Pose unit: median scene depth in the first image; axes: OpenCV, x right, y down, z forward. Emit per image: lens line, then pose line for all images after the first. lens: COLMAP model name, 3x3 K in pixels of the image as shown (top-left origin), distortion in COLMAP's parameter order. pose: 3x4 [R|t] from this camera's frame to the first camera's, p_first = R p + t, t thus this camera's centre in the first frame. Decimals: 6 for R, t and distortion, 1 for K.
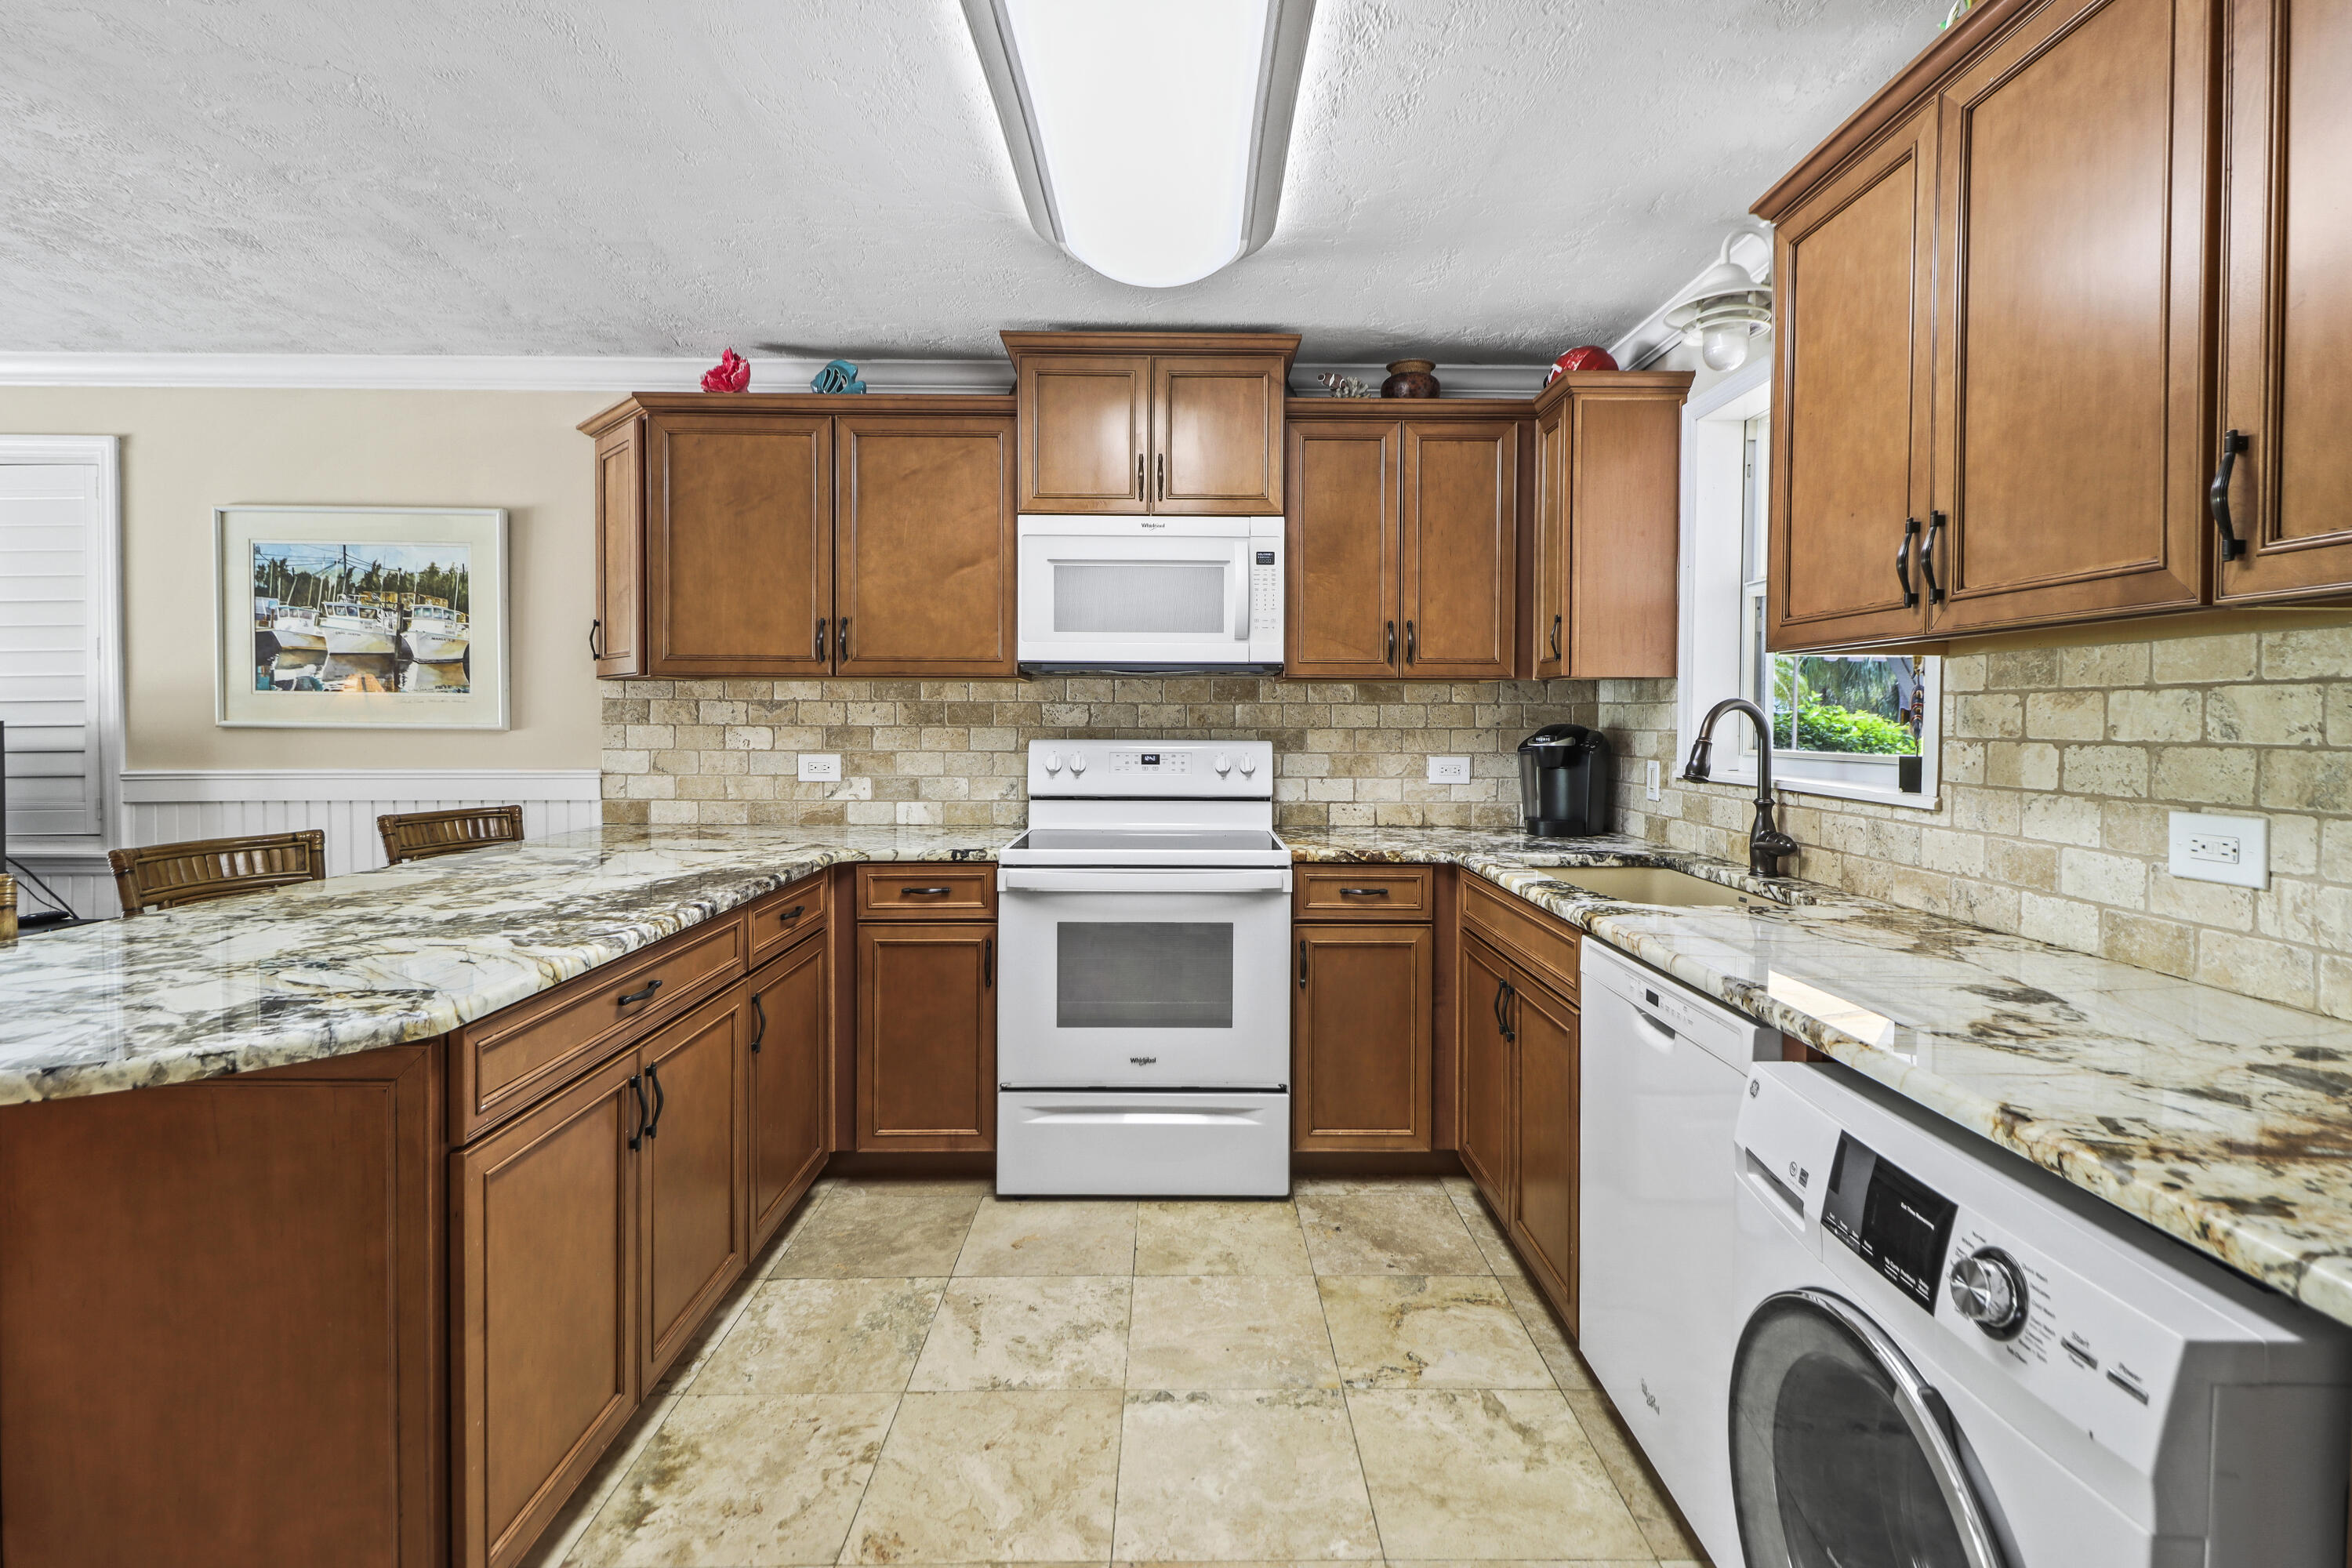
lens RADIAL K [[1098.6, 0, 1177.9], [0, 1098.6, 731.1], [0, 0, 1]] dist [0.005924, -0.008148]
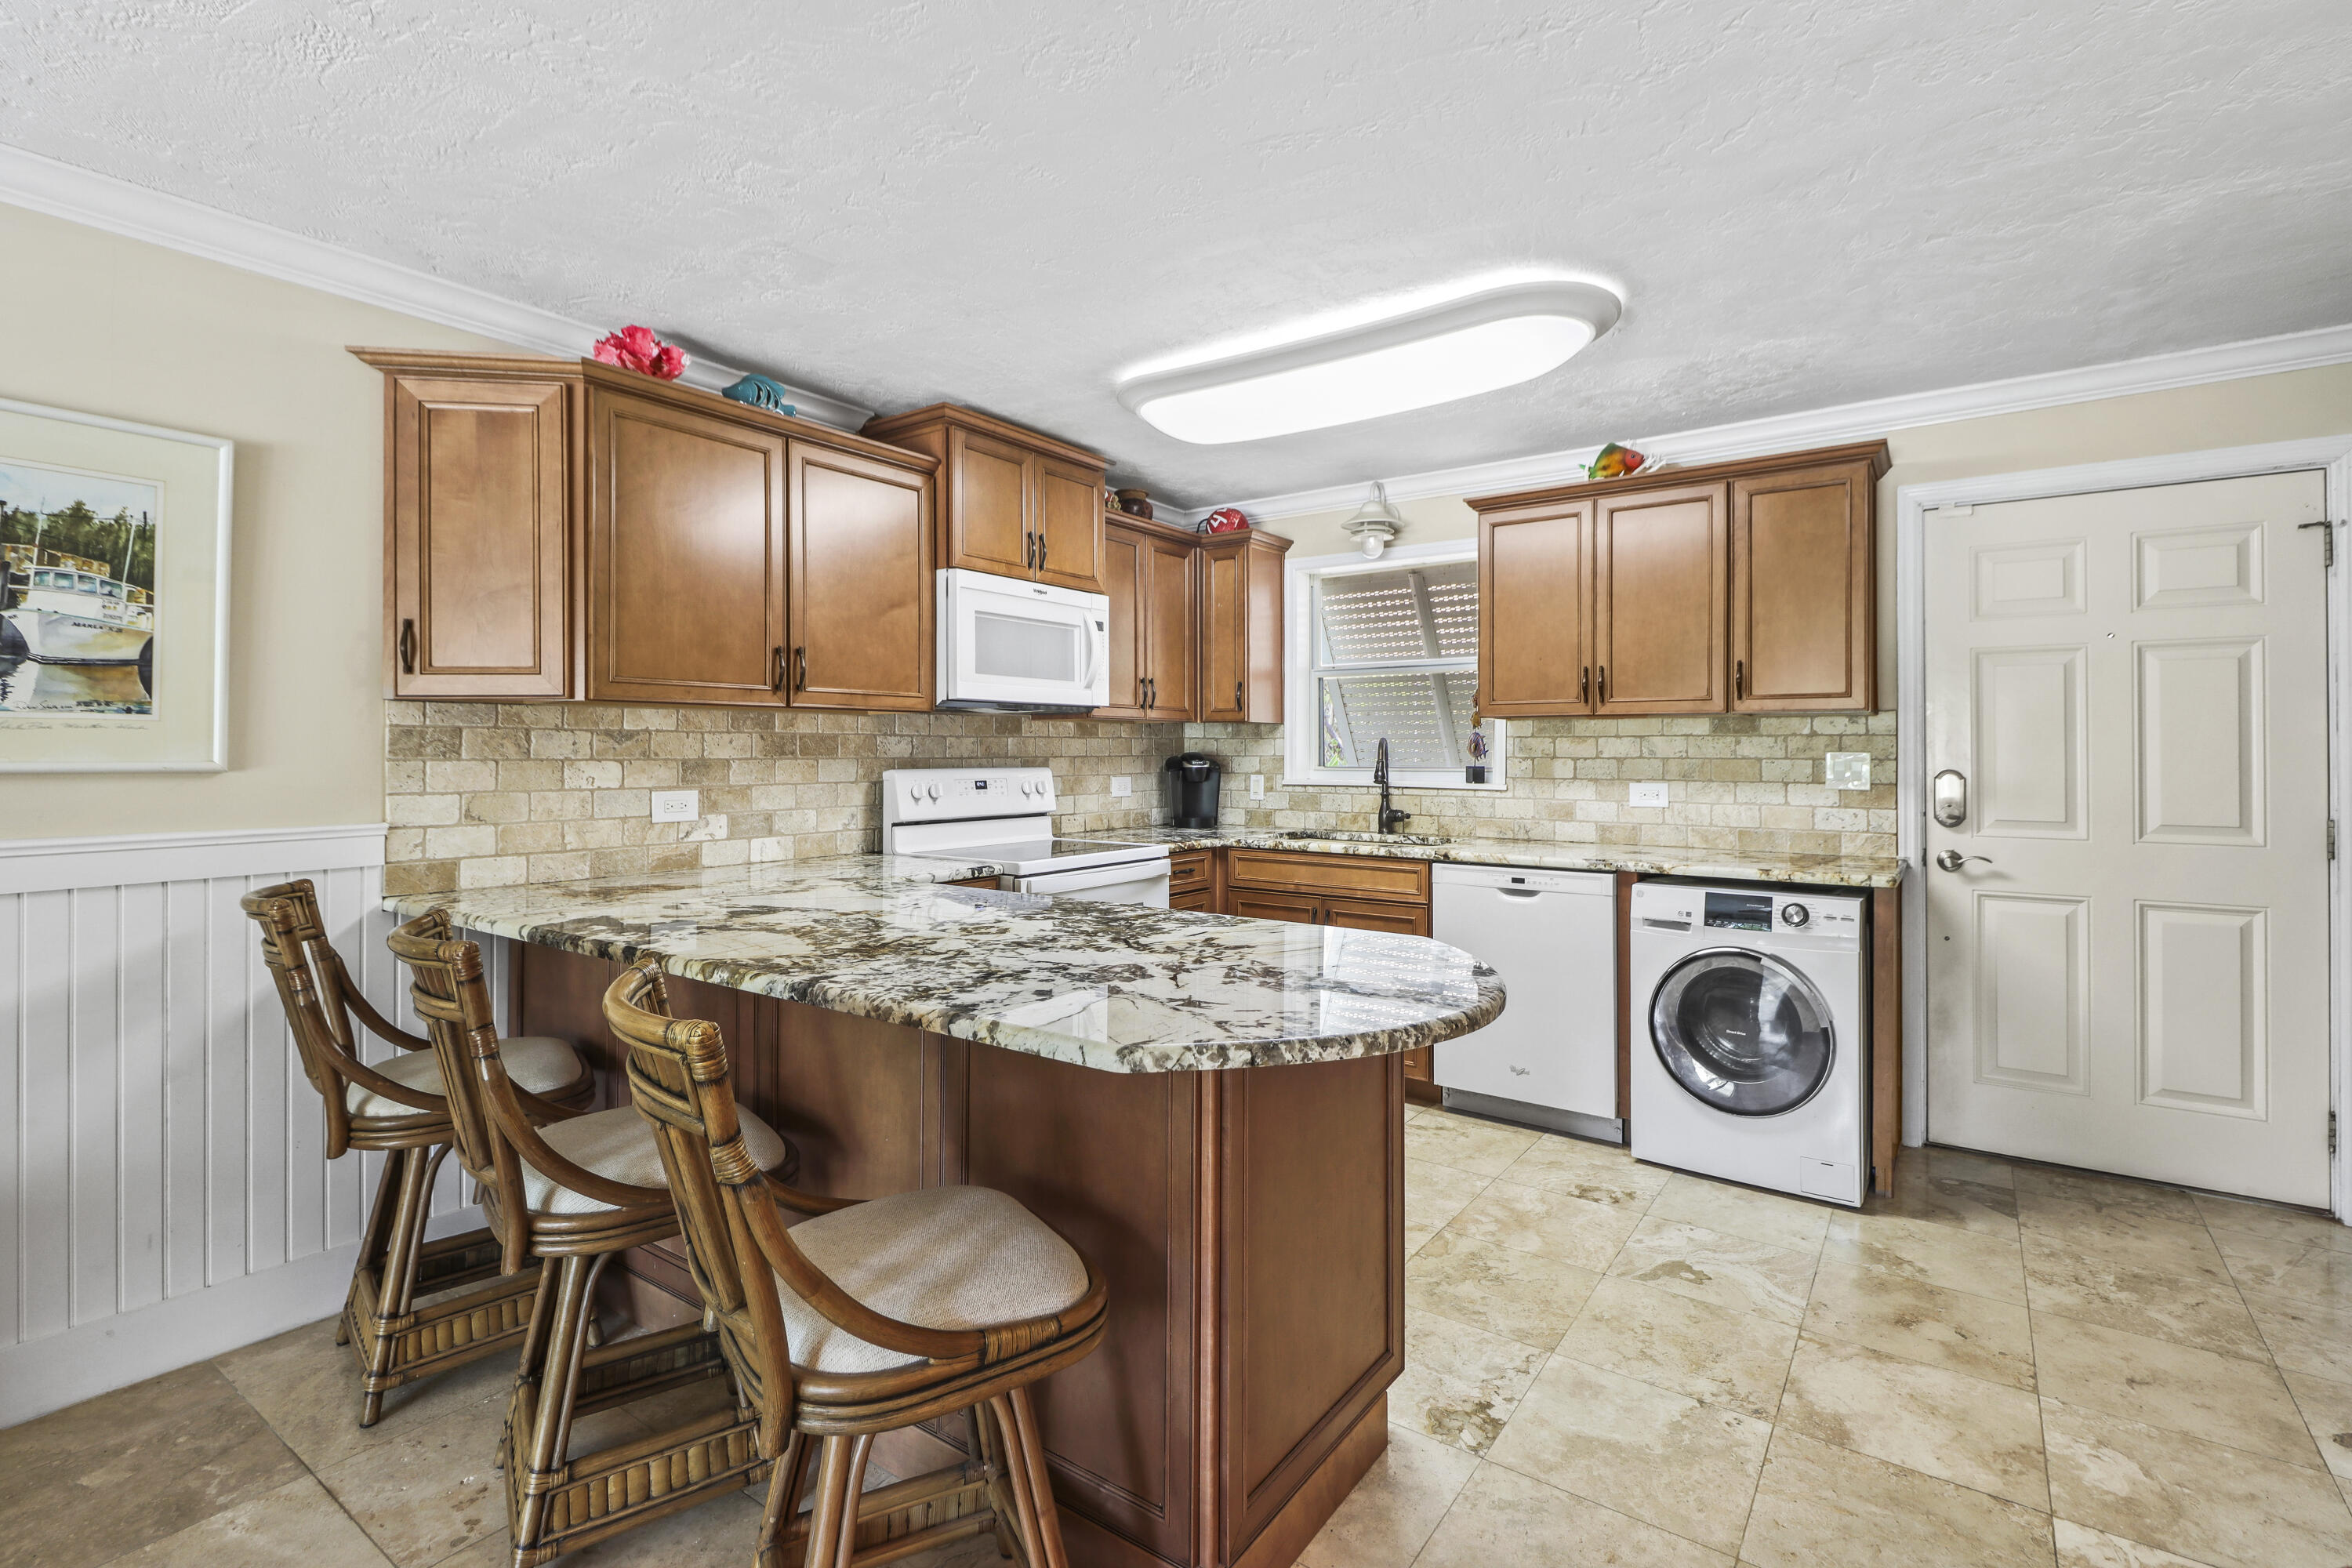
lens RADIAL K [[1098.6, 0, 1184.1], [0, 1098.6, 737.6], [0, 0, 1]] dist [0.005924, -0.008148]
pose [[0.579474, 0.004997, 0.814975, -0.817698], [0.011711, 0.999827, -0.014457, -0.004780], [-0.814906, 0.017921, 0.579316, 0.143061]]
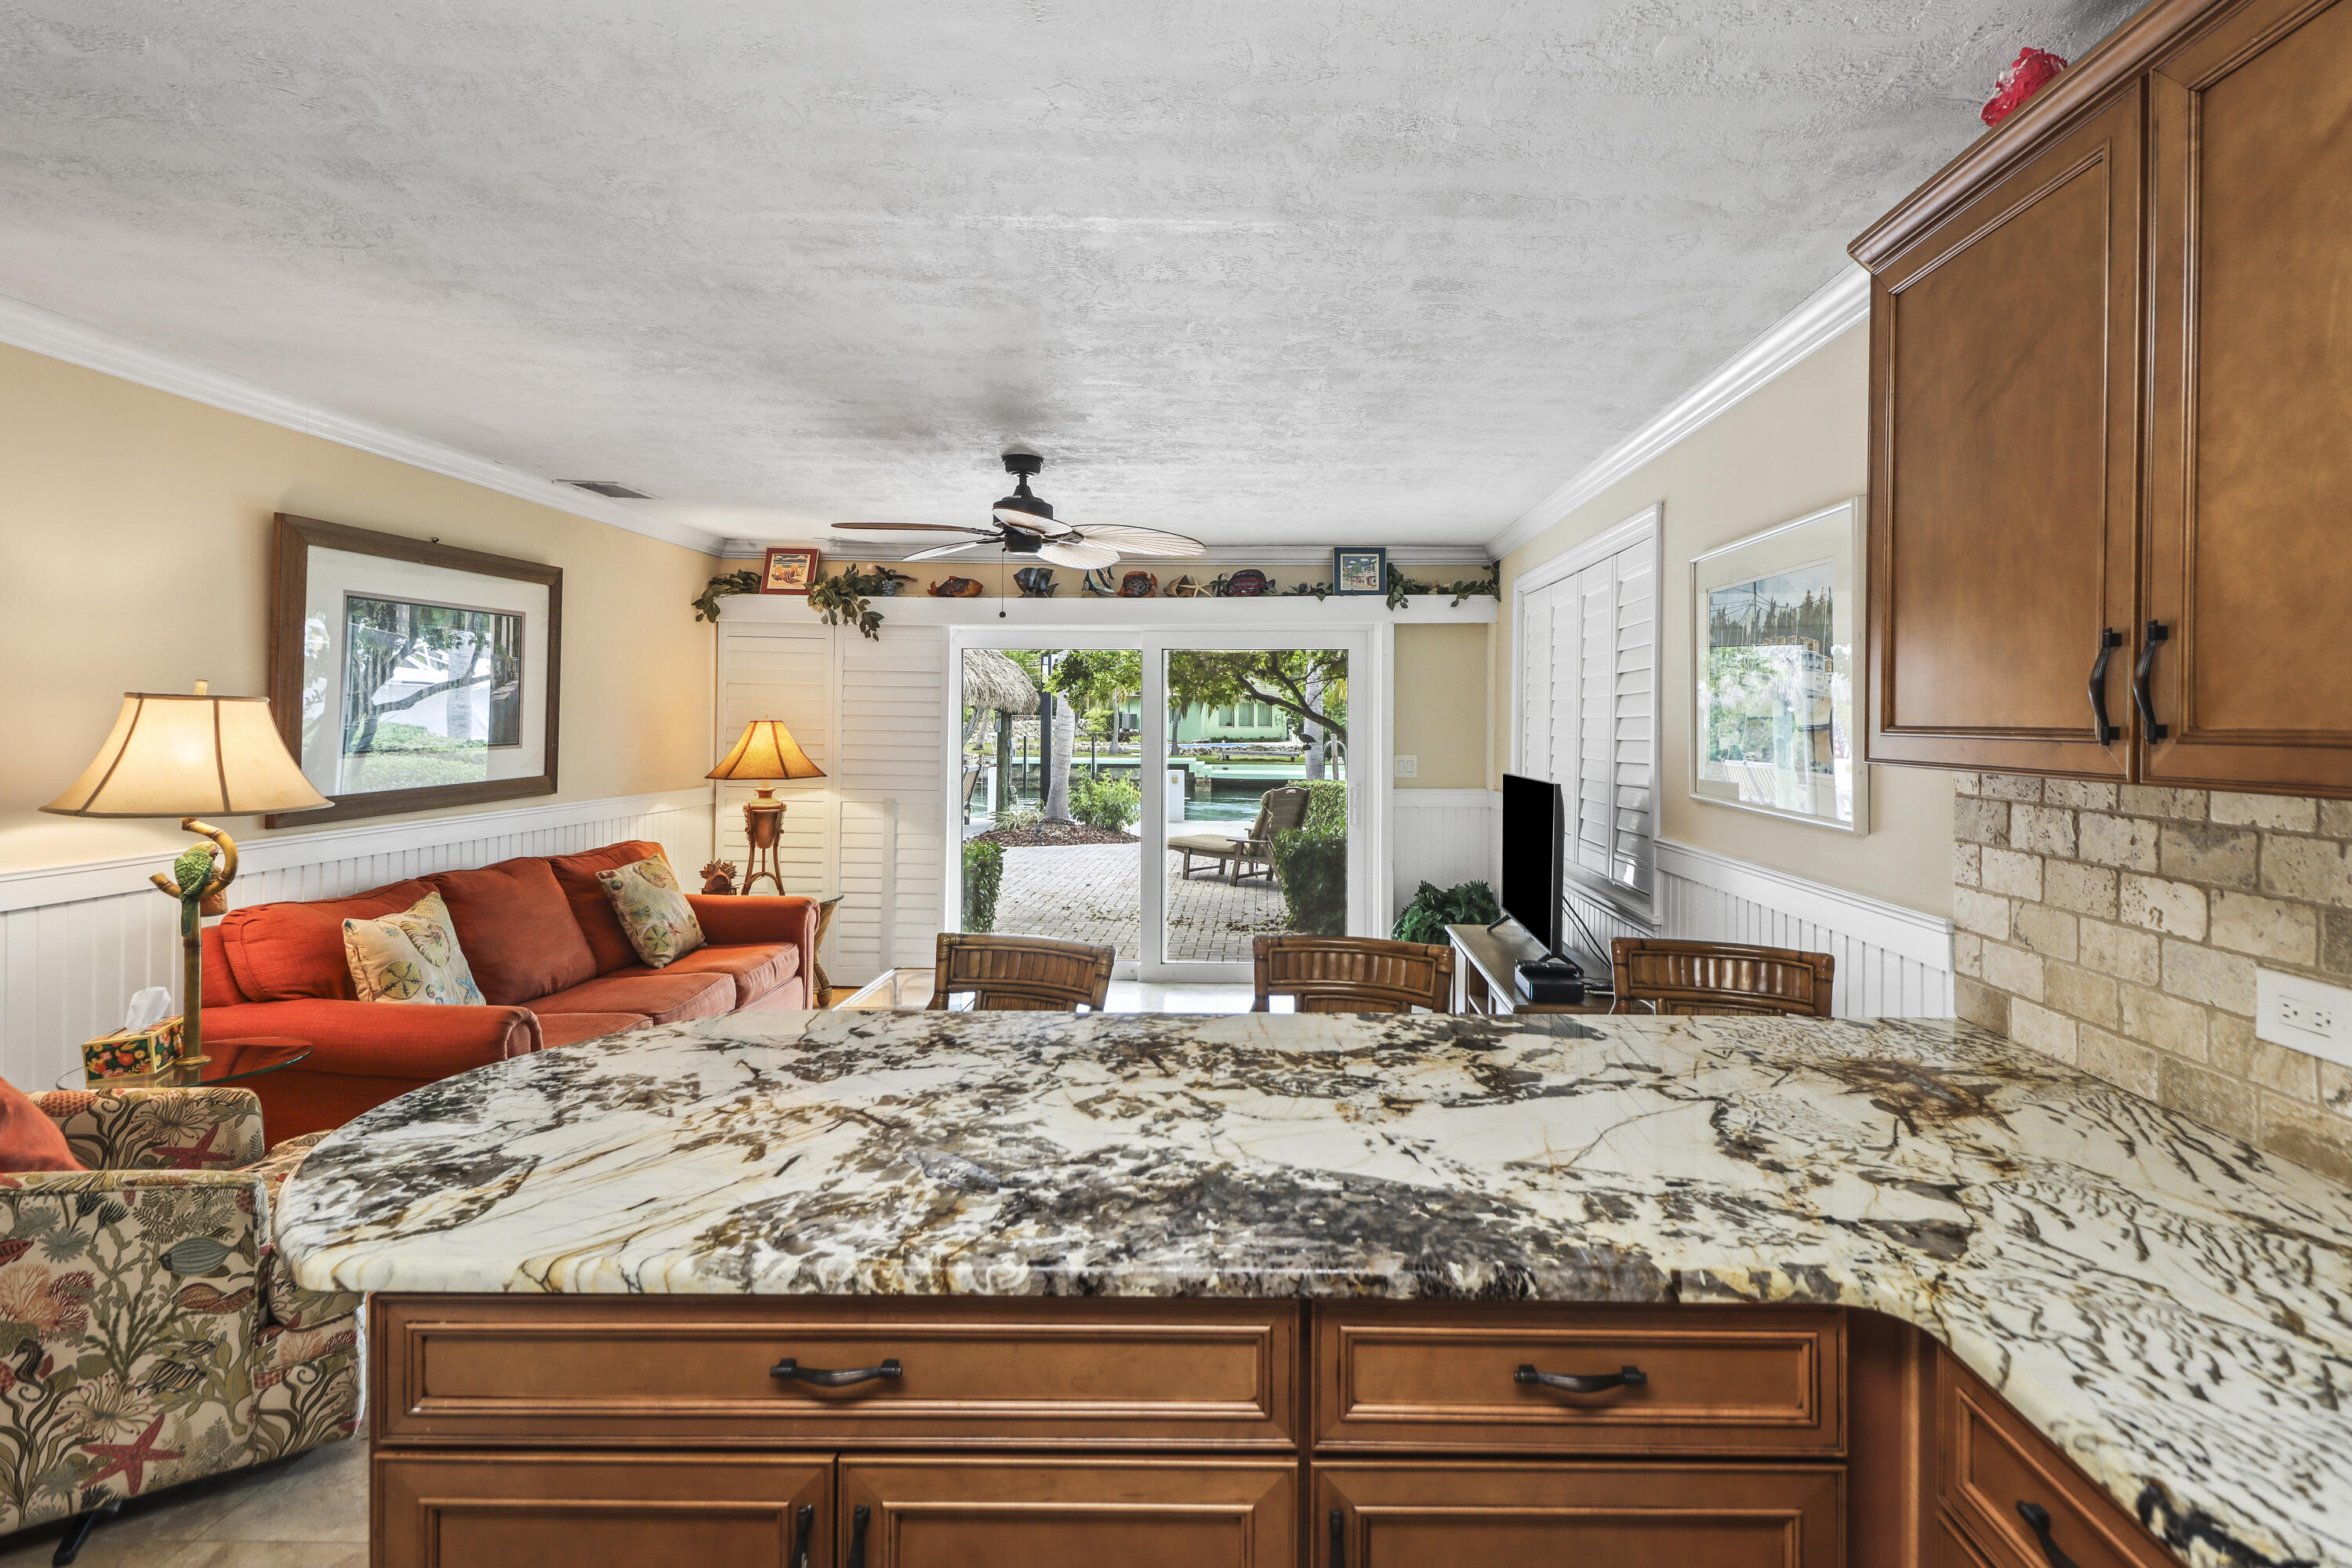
lens RADIAL K [[1098.6, 0, 1250.7], [0, 1098.6, 714.3], [0, 0, 1]] dist [0.005924, -0.008148]
pose [[-0.008871, -0.009502, -0.999916, 0.048453], [-0.022318, 0.999708, -0.009302, -0.057518], [0.999712, 0.022234, -0.009080, 0.644398]]
